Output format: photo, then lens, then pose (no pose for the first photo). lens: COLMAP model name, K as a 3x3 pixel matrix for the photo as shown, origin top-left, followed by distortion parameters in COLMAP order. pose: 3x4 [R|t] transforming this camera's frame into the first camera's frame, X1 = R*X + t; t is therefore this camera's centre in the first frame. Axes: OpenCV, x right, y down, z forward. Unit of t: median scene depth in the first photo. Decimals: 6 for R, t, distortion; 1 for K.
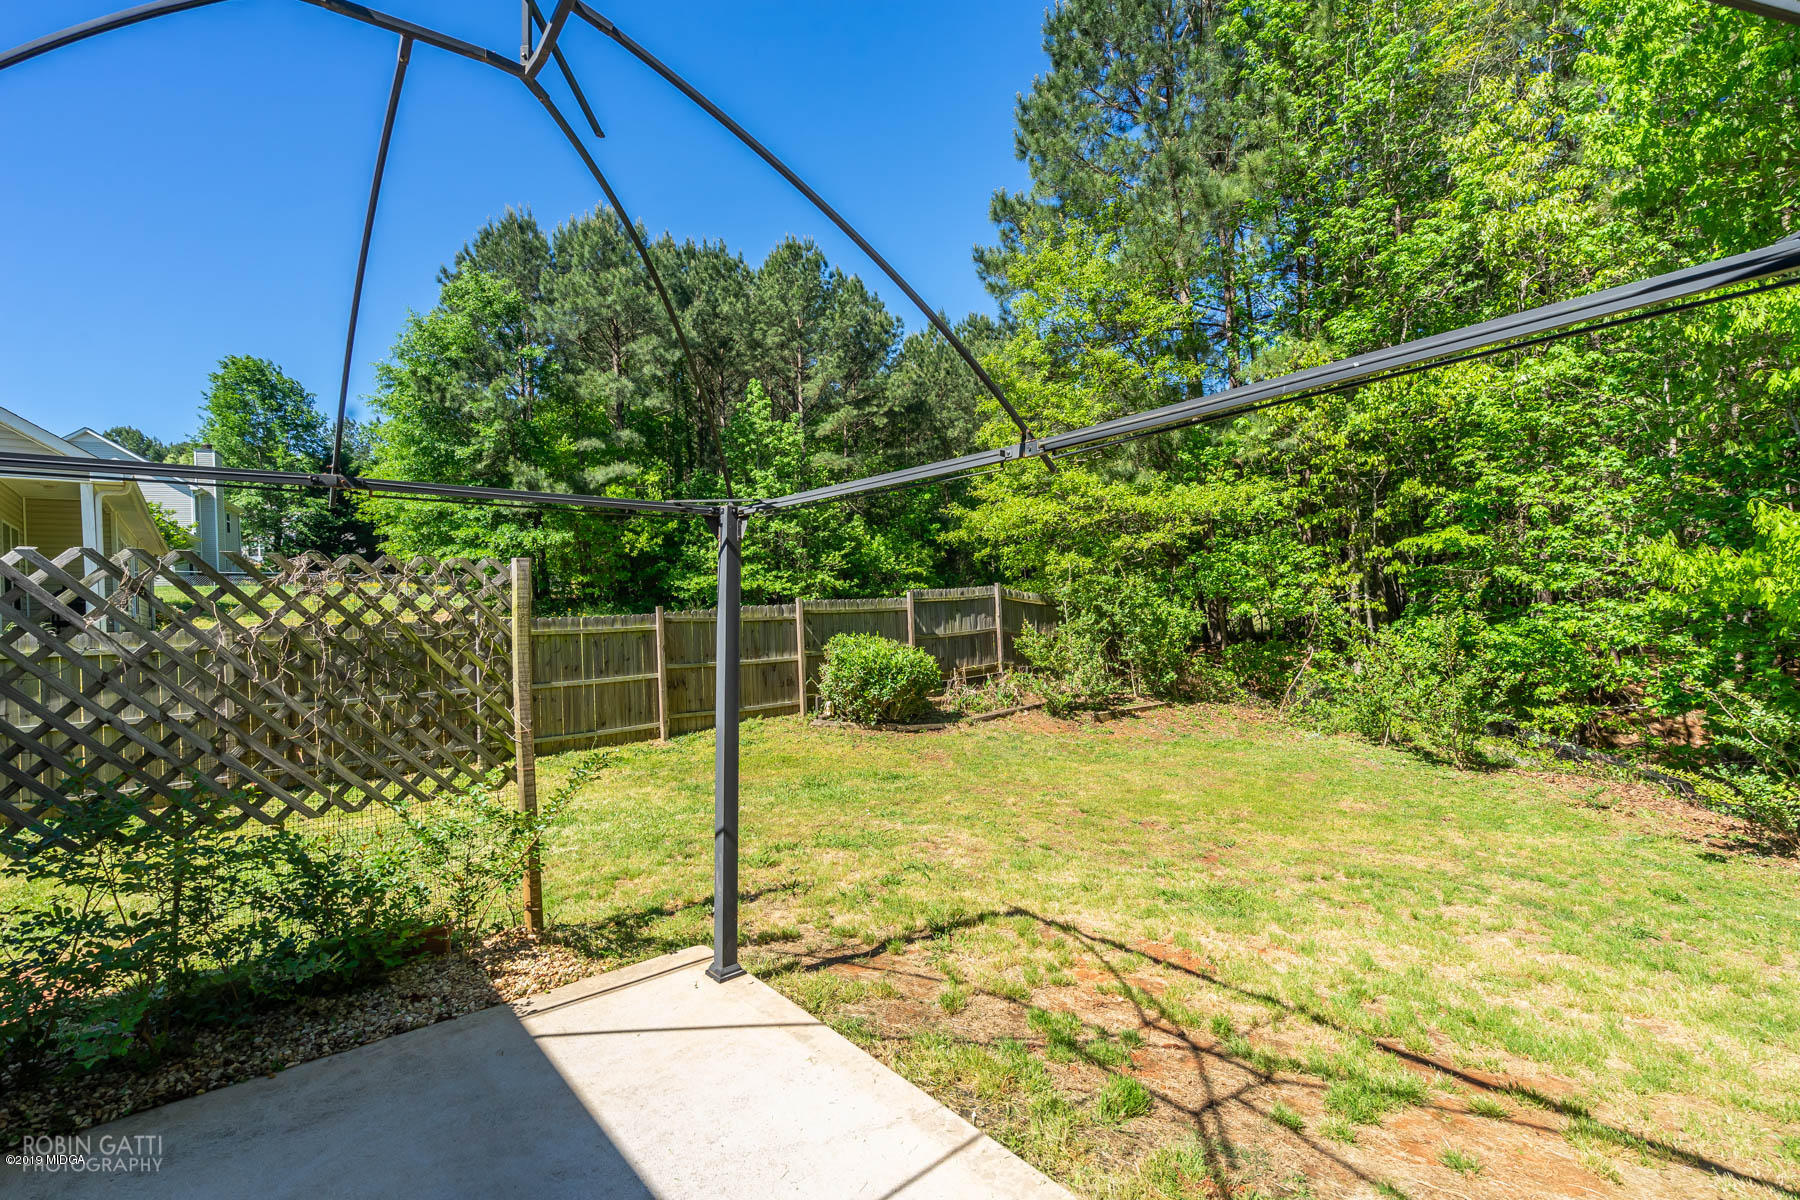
lens RADIAL K [[815.6, 0, 900.0], [0, 815.6, 605.9], [0, 0, 1]] dist [-0.004166, 0.001882]
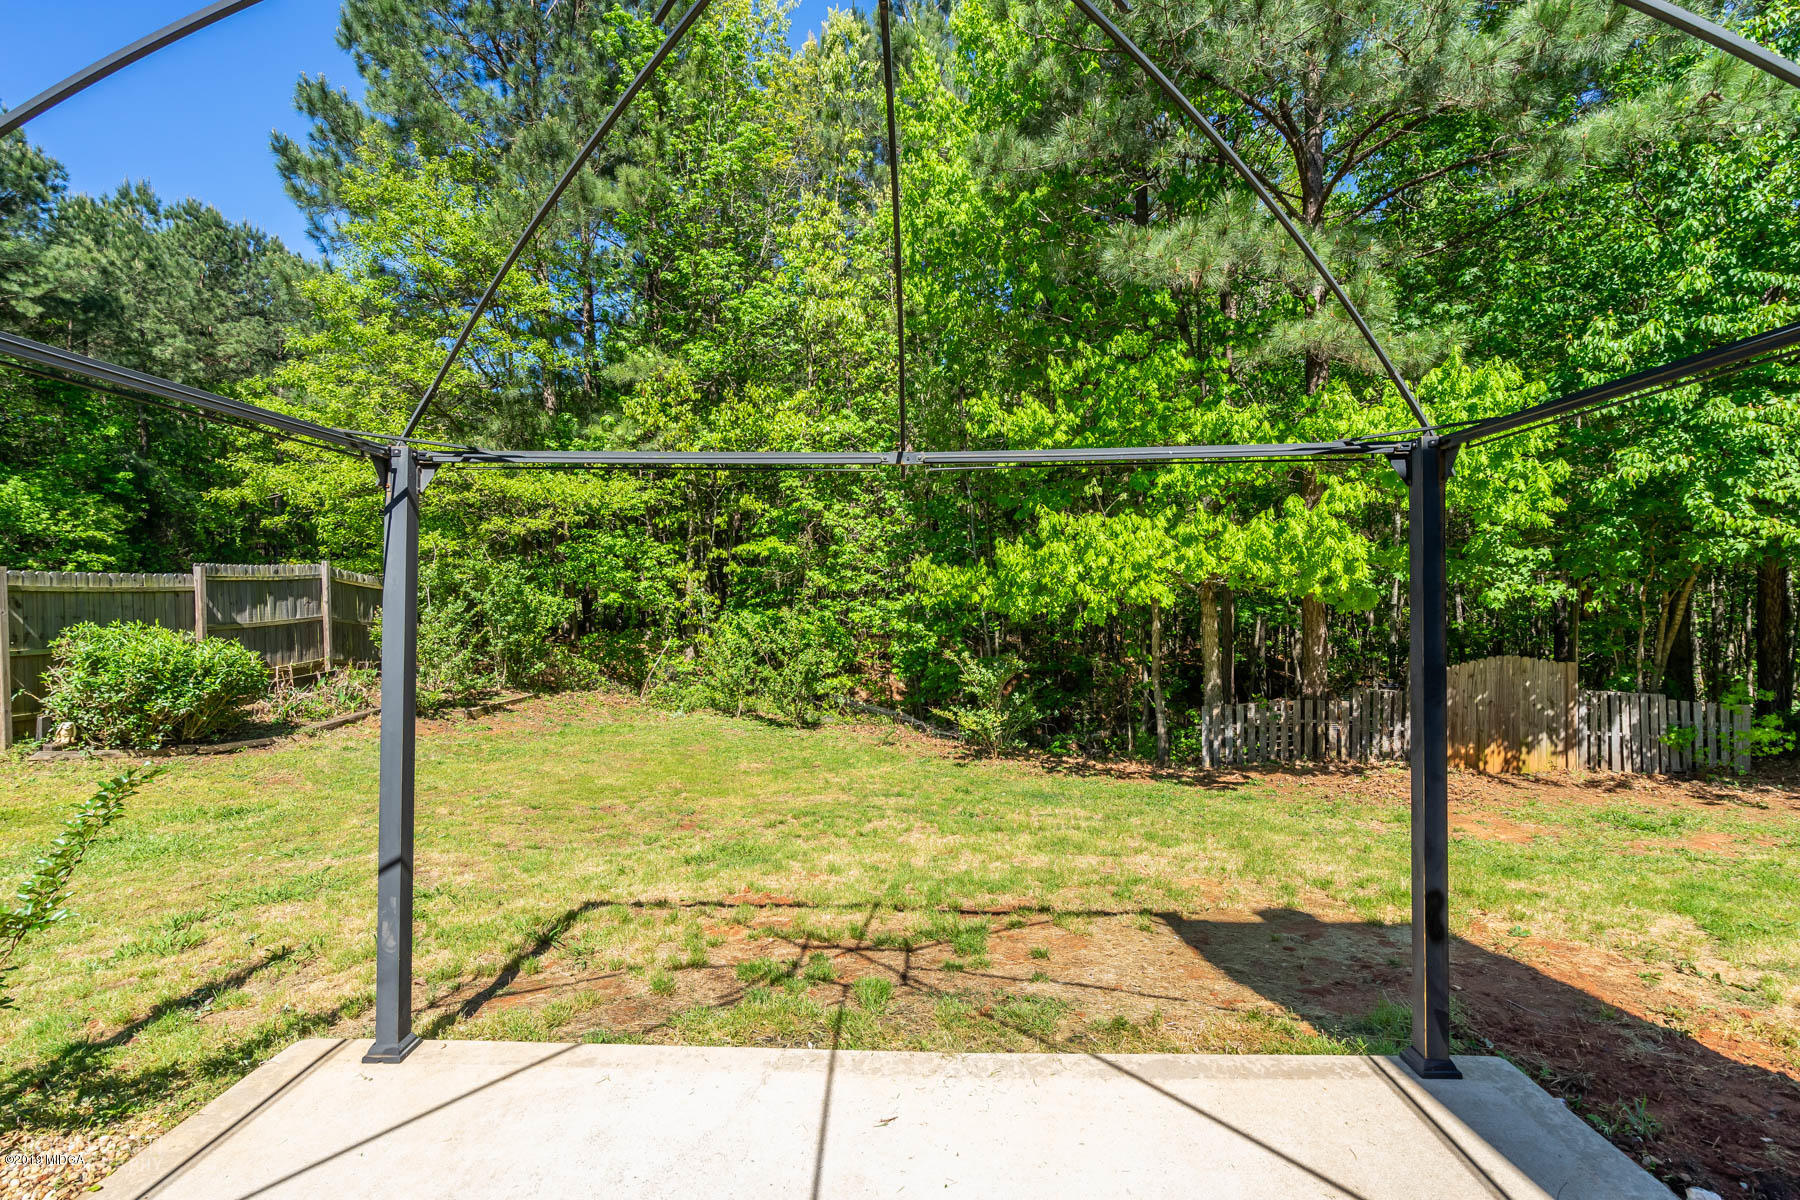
lens RADIAL K [[815.6, 0, 900.0], [0, 815.6, 605.9], [0, 0, 1]] dist [-0.004166, 0.001882]
pose [[0.653203, 0.016316, 0.757007, -0.137205], [-0.023443, 0.999724, -0.001319, 0.005153], [-0.756820, -0.016885, 0.653405, 0.037934]]
